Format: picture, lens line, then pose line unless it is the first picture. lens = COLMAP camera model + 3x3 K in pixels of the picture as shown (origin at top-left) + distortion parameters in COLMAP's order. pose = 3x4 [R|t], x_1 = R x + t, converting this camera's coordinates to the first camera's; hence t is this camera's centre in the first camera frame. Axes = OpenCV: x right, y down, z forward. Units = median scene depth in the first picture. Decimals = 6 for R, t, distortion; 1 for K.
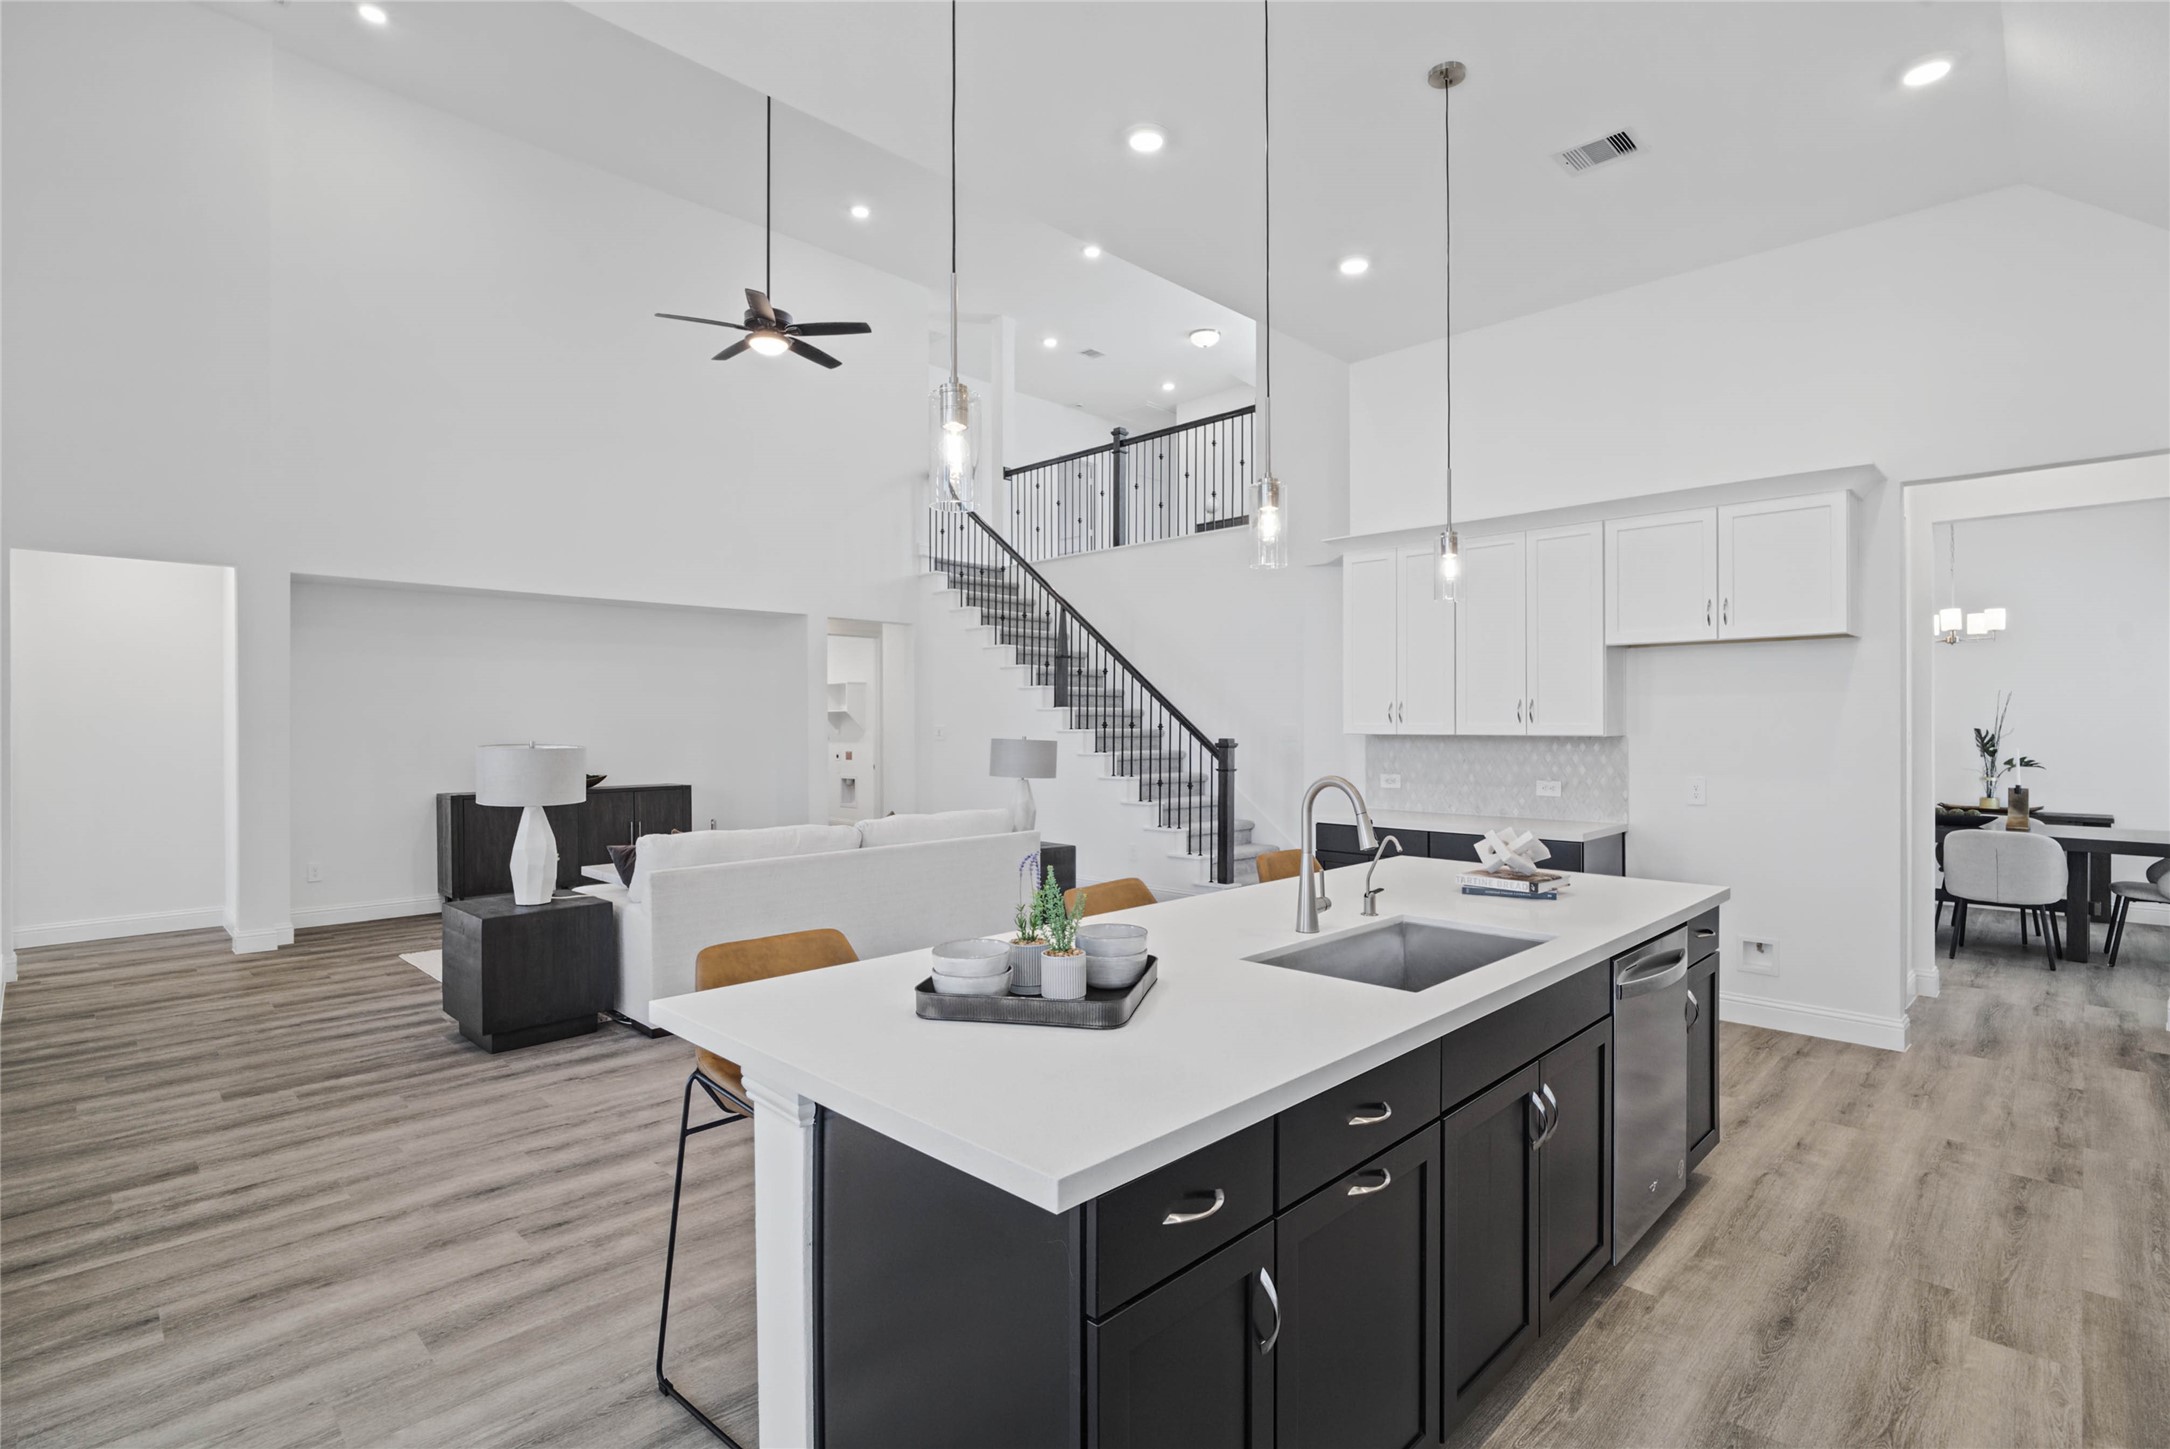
lens RADIAL K [[1025.3, 0, 1085.0], [0, 1025.3, 724.5], [0, 0, 1]] dist [-0.002840, 0.001548]
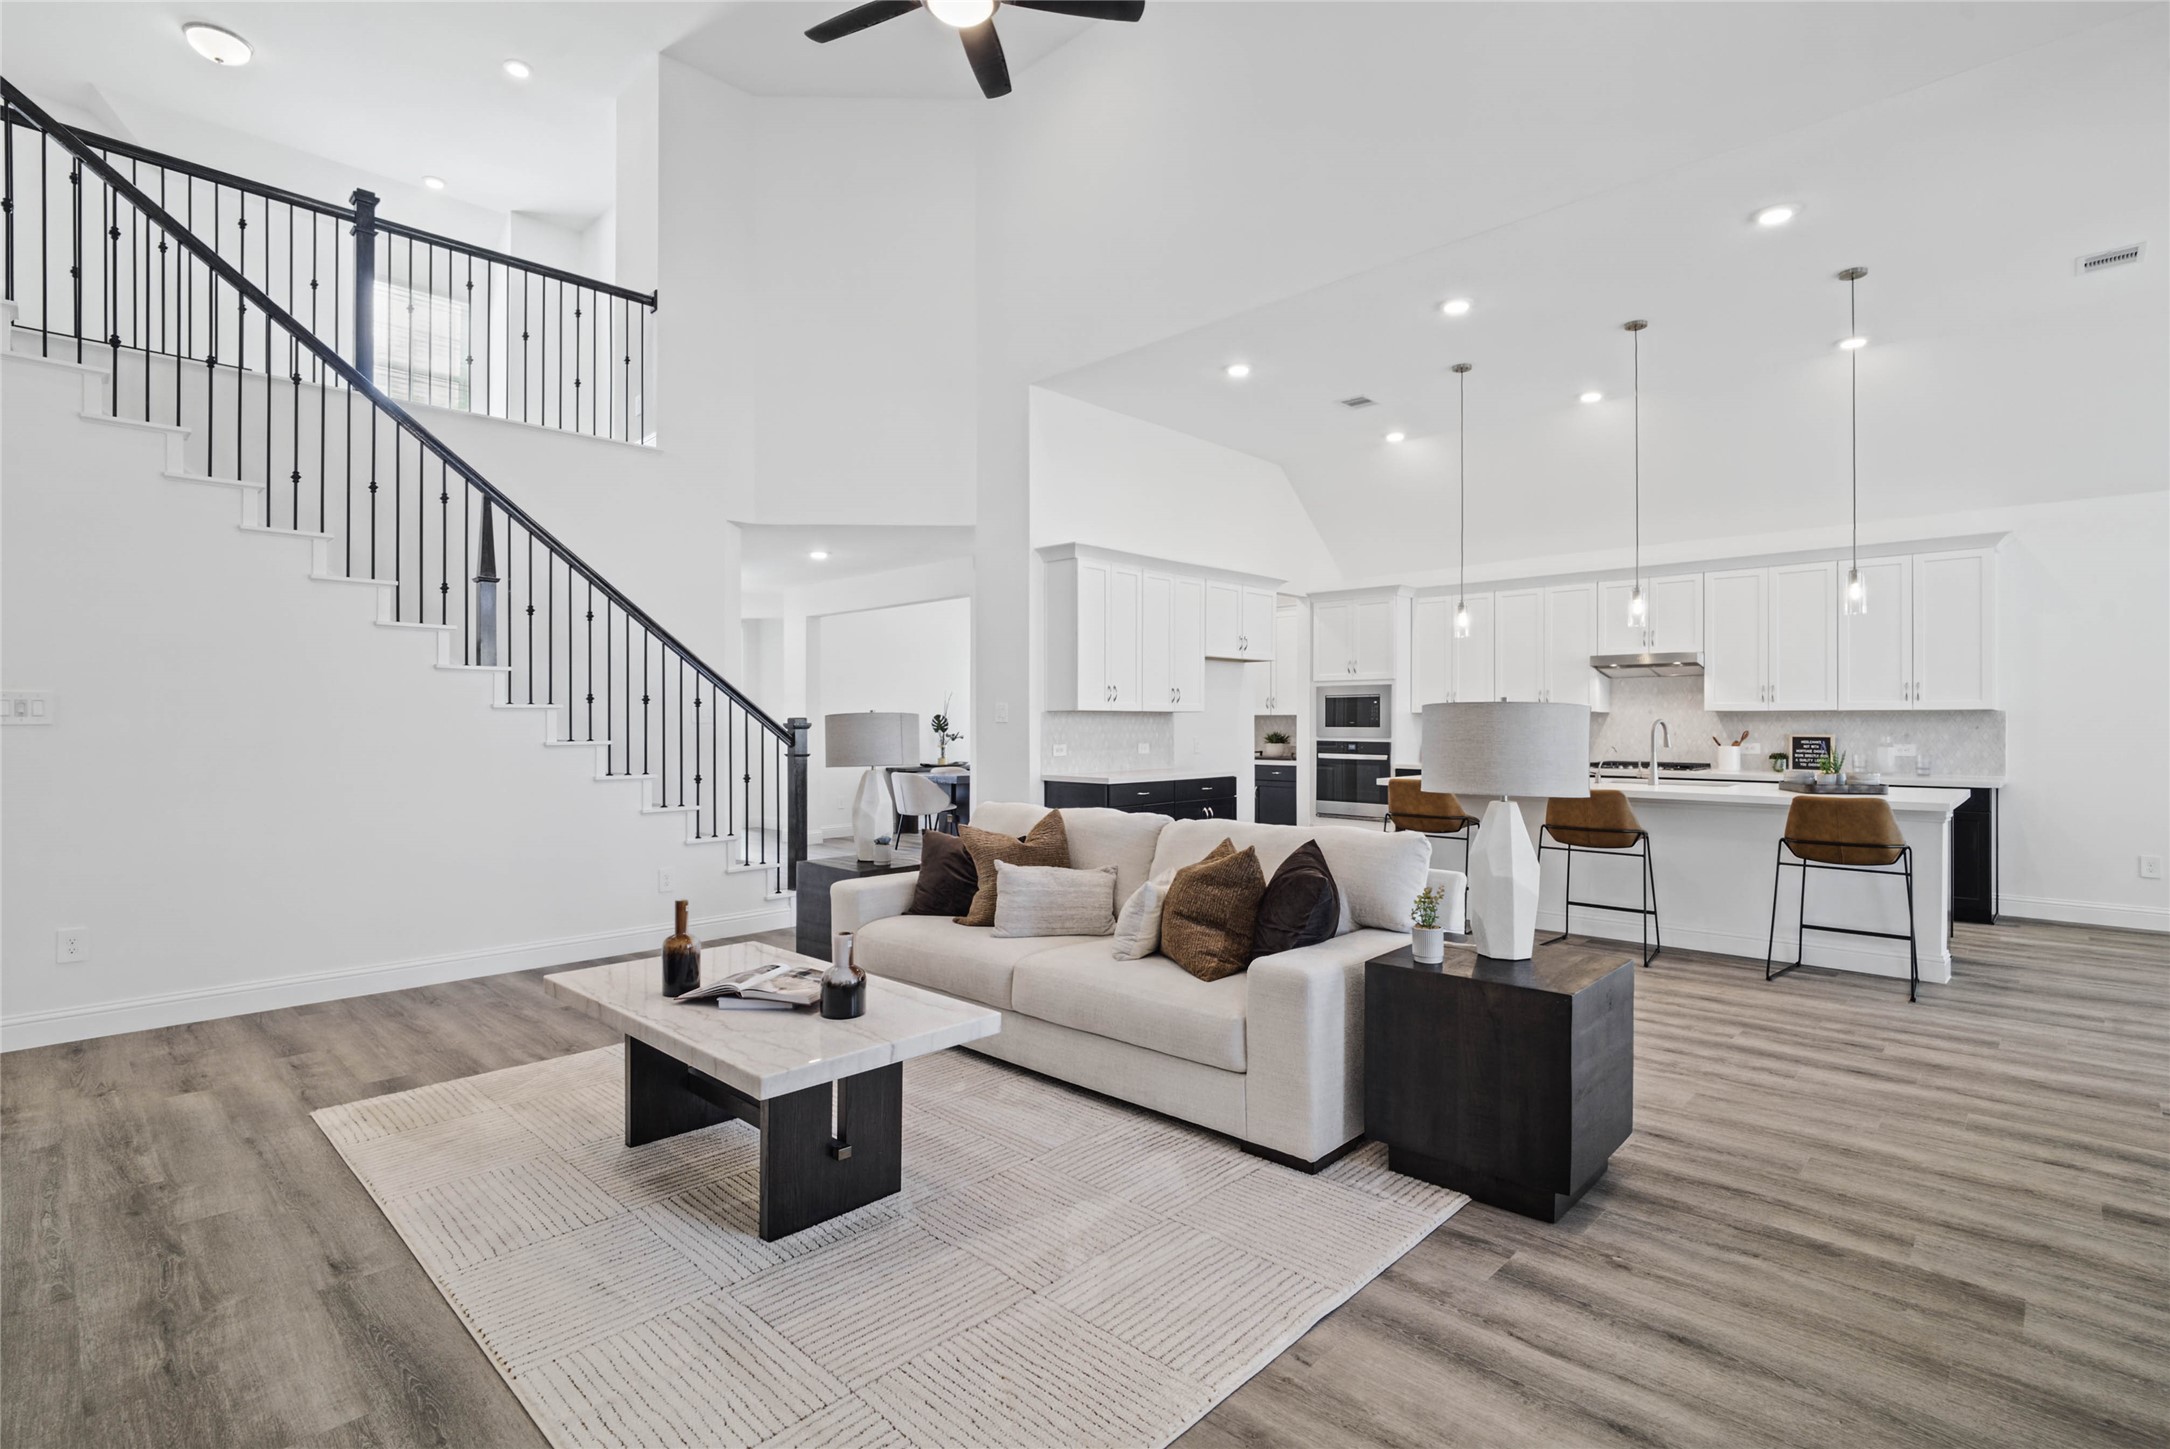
lens RADIAL K [[1025.3, 0, 1085.0], [0, 1025.3, 724.5], [0, 0, 1]] dist [-0.002840, 0.001548]
pose [[-0.009544, 0.003733, 0.999947, -1.502126], [0.001106, 0.999992, -0.003723, 0.047141], [-0.999954, 0.001070, -0.009548, 1.630092]]
